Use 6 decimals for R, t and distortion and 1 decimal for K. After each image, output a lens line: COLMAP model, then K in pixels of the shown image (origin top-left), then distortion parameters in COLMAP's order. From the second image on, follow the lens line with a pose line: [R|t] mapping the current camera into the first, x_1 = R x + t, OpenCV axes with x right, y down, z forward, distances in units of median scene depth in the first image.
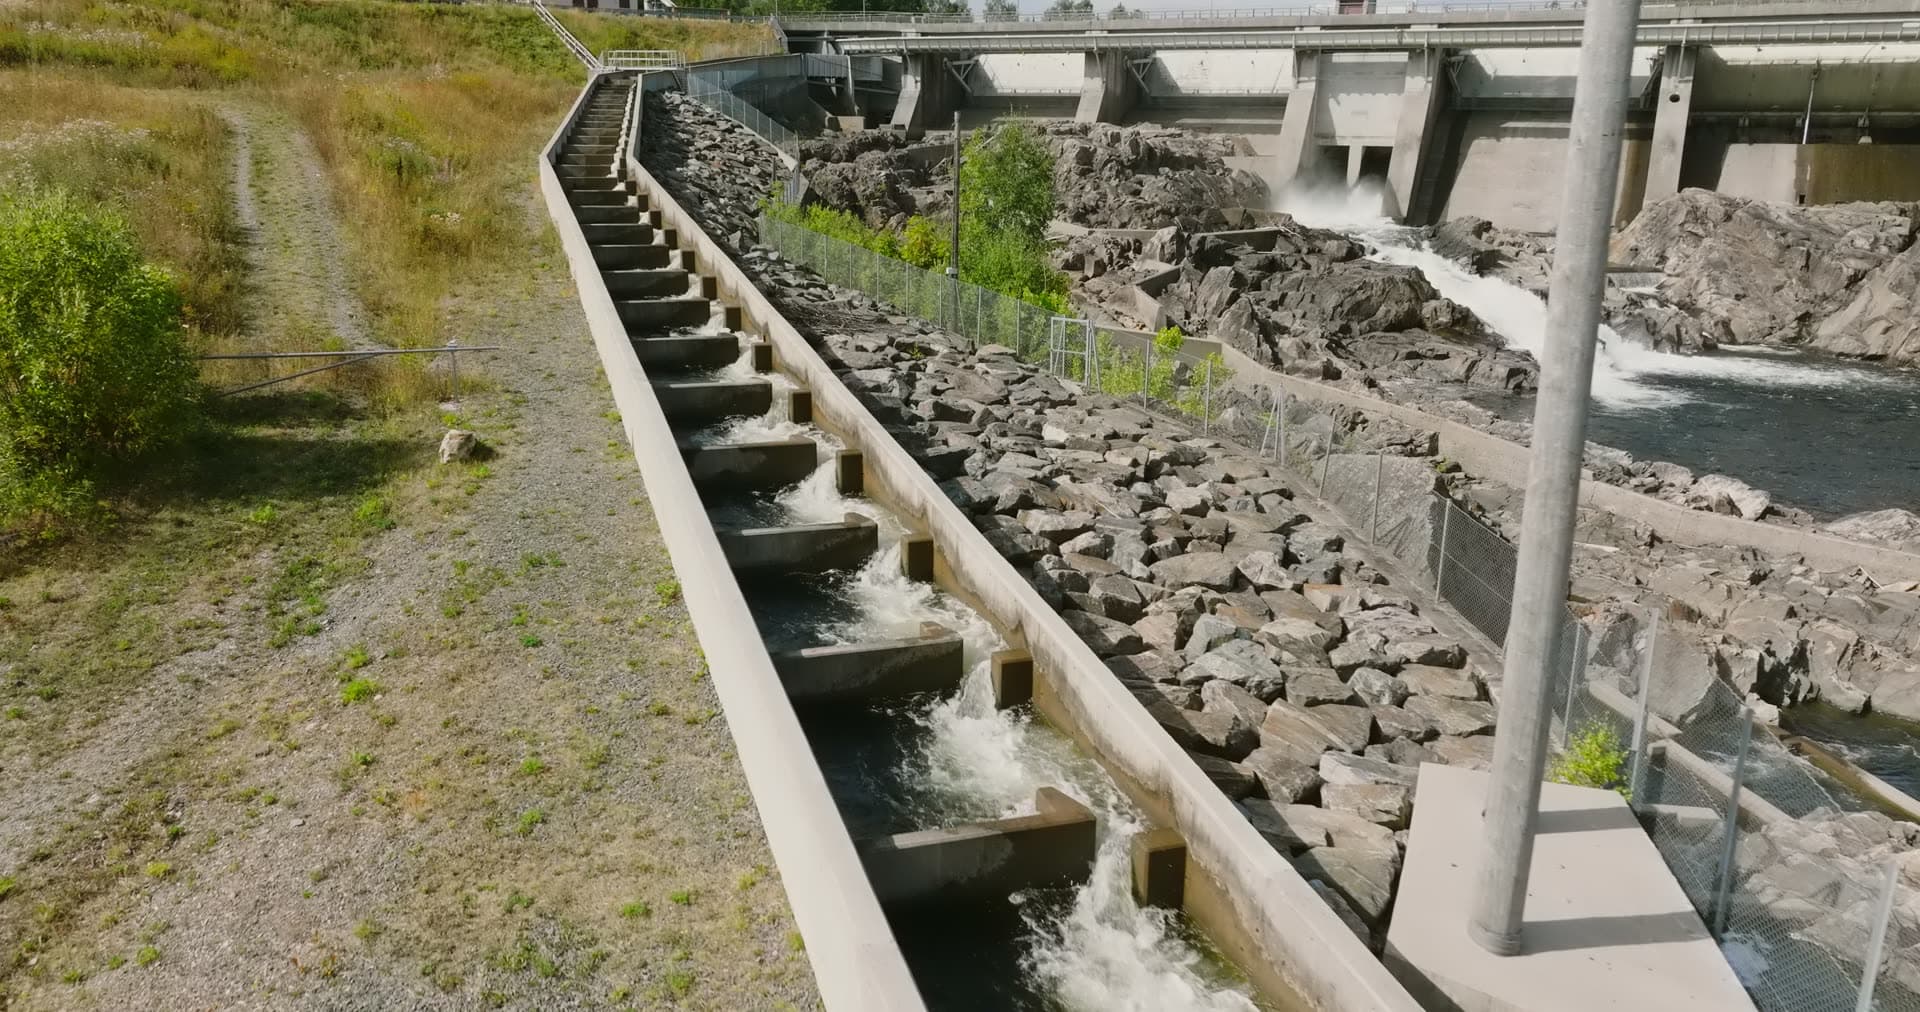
lens RADIAL K [[1345.2, 0, 957.7], [0, 1345.2, 504.1], [0, 0, 1]] dist [-0.002994, 0.019778]
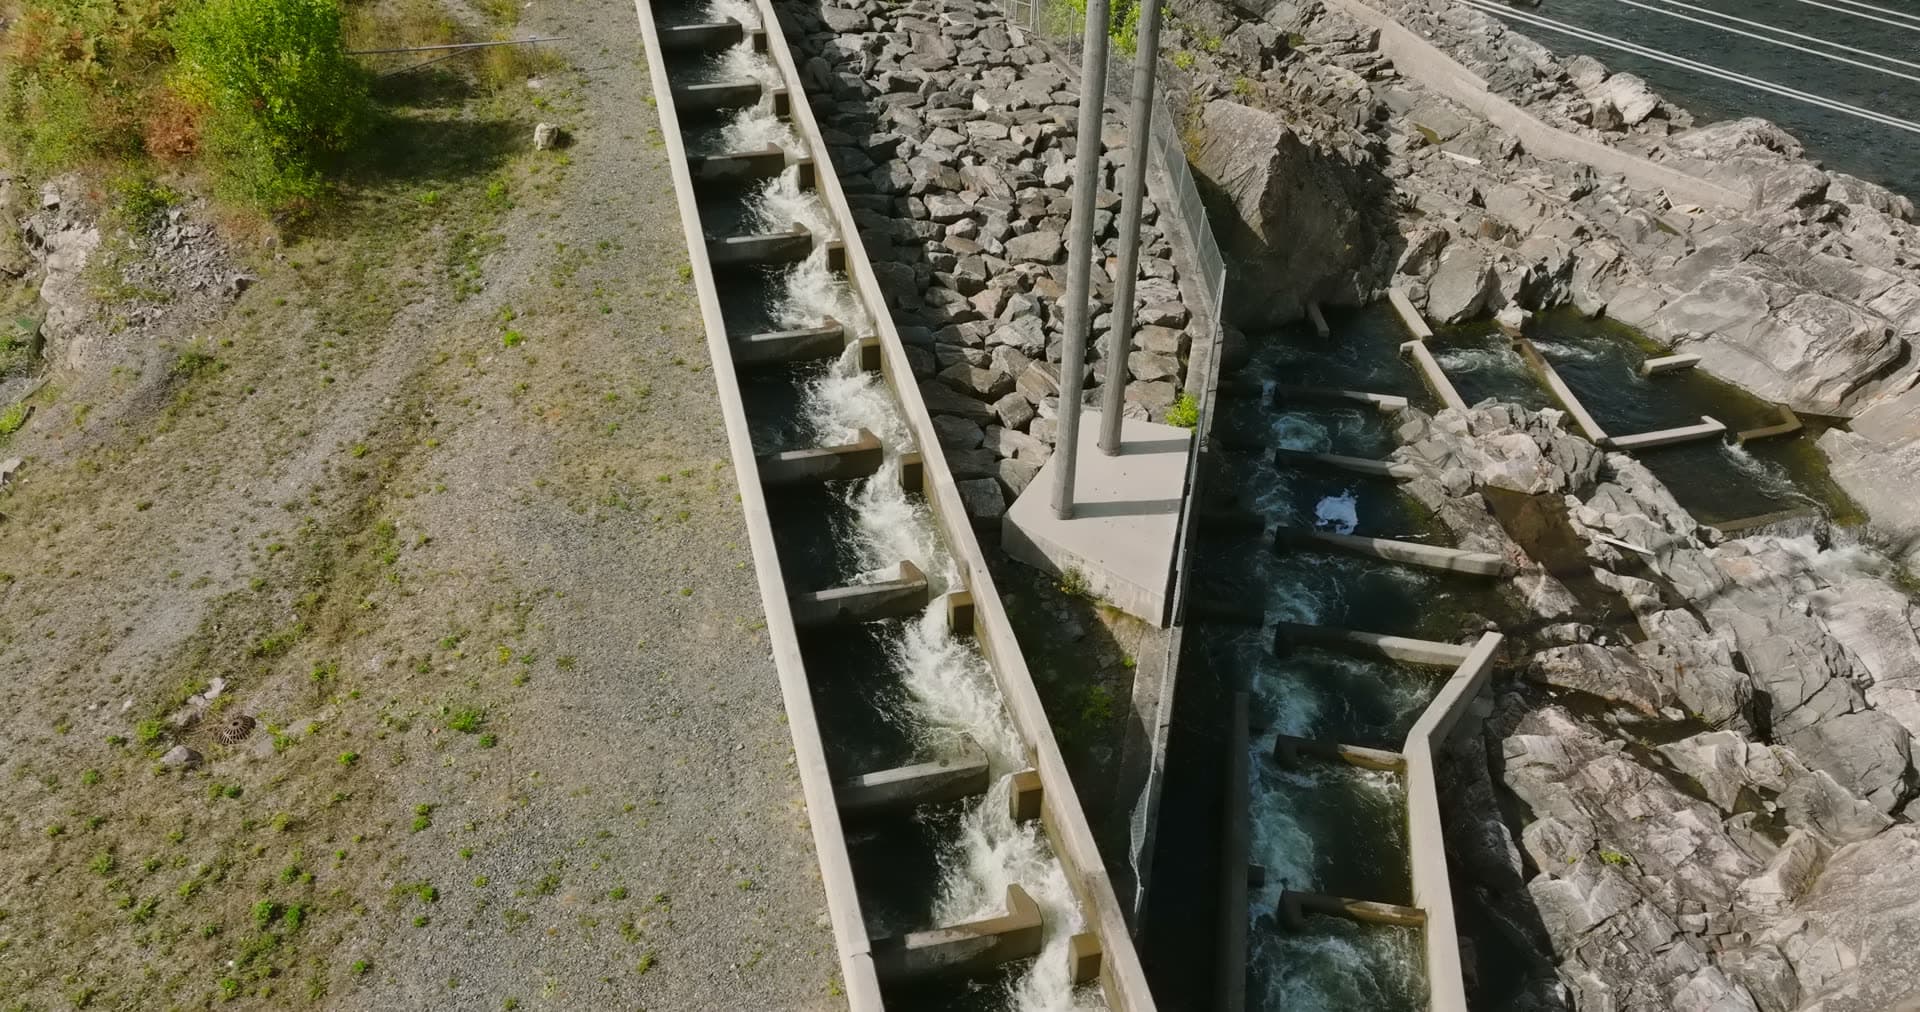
lens RADIAL K [[1345.2, 0, 961.4], [0, 1345.2, 499.4], [0, 0, 1]] dist [-0.002994, 0.019778]
pose [[0.997791, 0.044217, -0.049570, 0.111281], [-0.021841, 0.923148, 0.383824, -0.163614], [0.062732, -0.381894, 0.922075, -0.310344]]
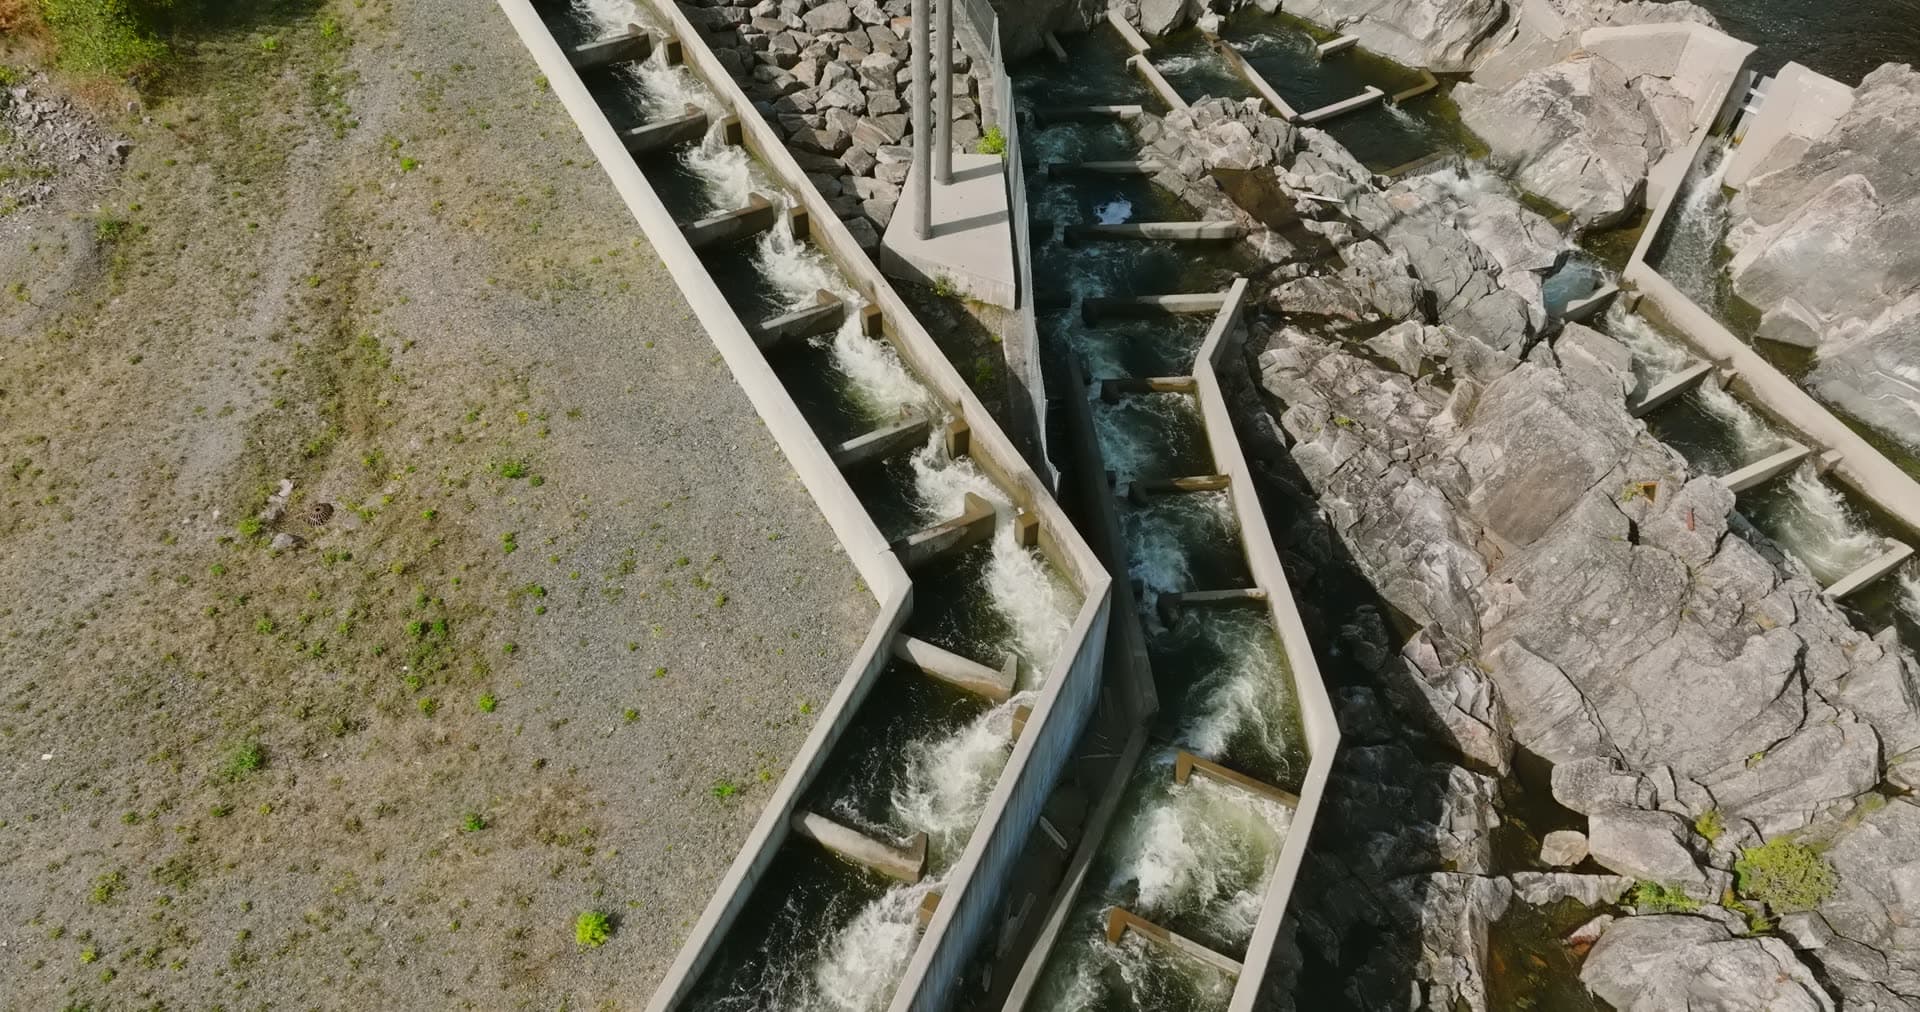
lens RADIAL K [[1345.2, 0, 959.1], [0, 1345.2, 499.3], [0, 0, 1]] dist [-0.002994, 0.019778]
pose [[0.979527, -0.144890, 0.139765, 0.004086], [0.046511, 0.838359, 0.543130, -0.225857], [-0.195867, -0.525510, 0.827934, -0.498496]]
